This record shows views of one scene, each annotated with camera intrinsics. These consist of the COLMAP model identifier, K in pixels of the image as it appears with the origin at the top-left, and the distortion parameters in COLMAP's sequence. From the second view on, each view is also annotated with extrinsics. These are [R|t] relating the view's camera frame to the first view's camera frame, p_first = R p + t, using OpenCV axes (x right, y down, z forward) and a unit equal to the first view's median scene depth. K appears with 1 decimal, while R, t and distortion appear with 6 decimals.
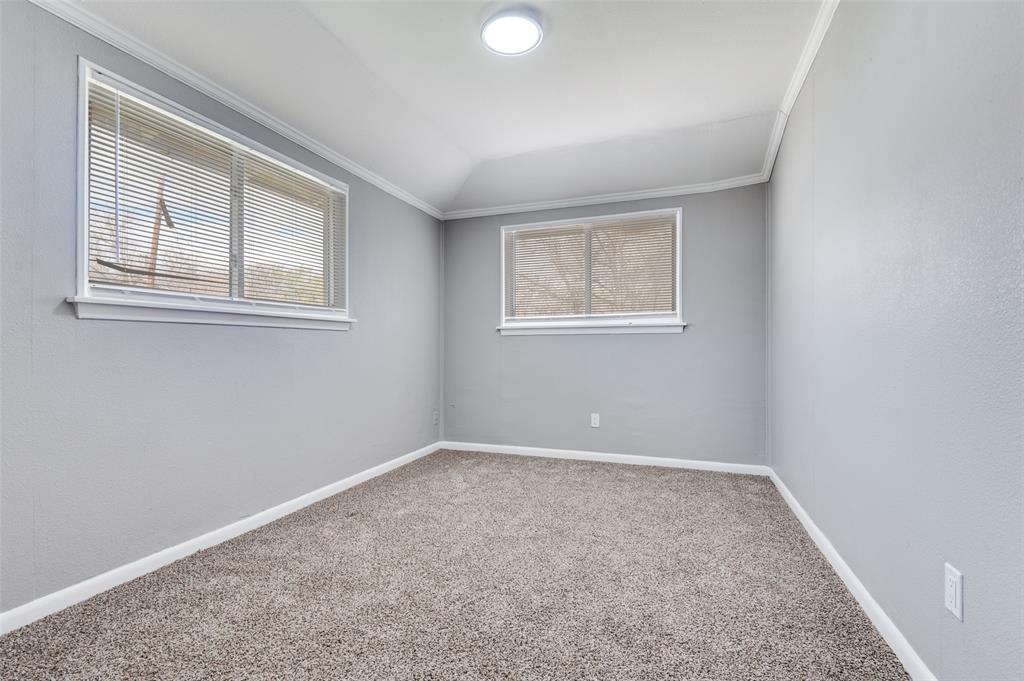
lens RADIAL K [[473.8, 0, 506.1], [0, 473.8, 336.4], [0, 0, 1]] dist [0.000702, -0.011715]
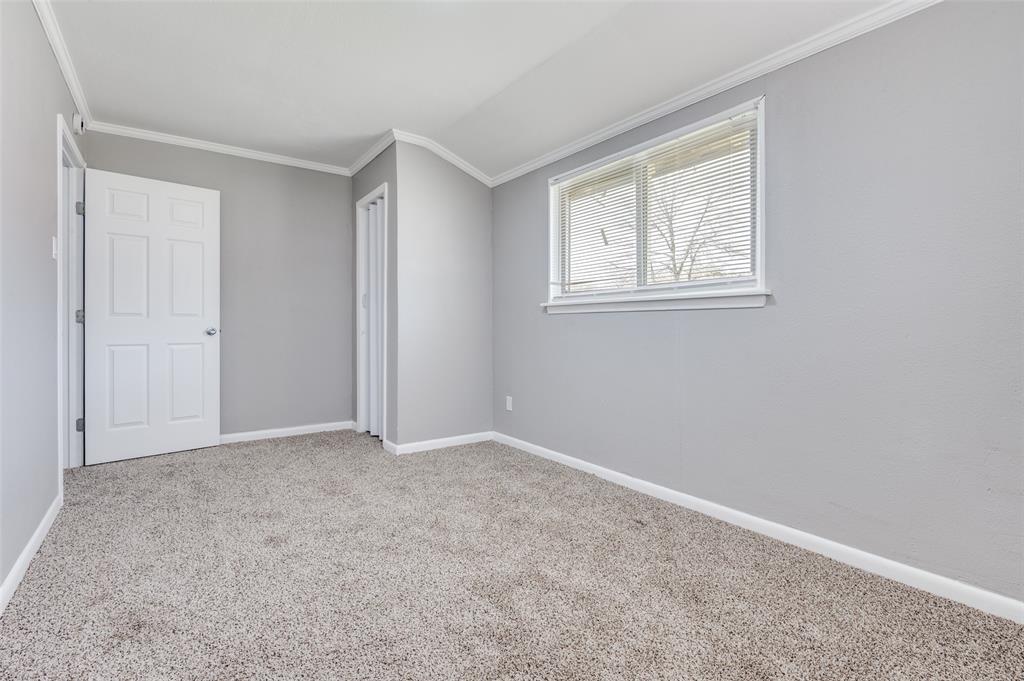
lens RADIAL K [[468.1, 0, 509.8], [0, 468.1, 328.7], [0, 0, 1]] dist [0.004685, -0.009992]
pose [[-0.556166, 0.008757, -0.831025, 0.534159], [0.019616, 0.999804, -0.002592, 0.015020], [0.830839, -0.017743, -0.556229, 1.299372]]
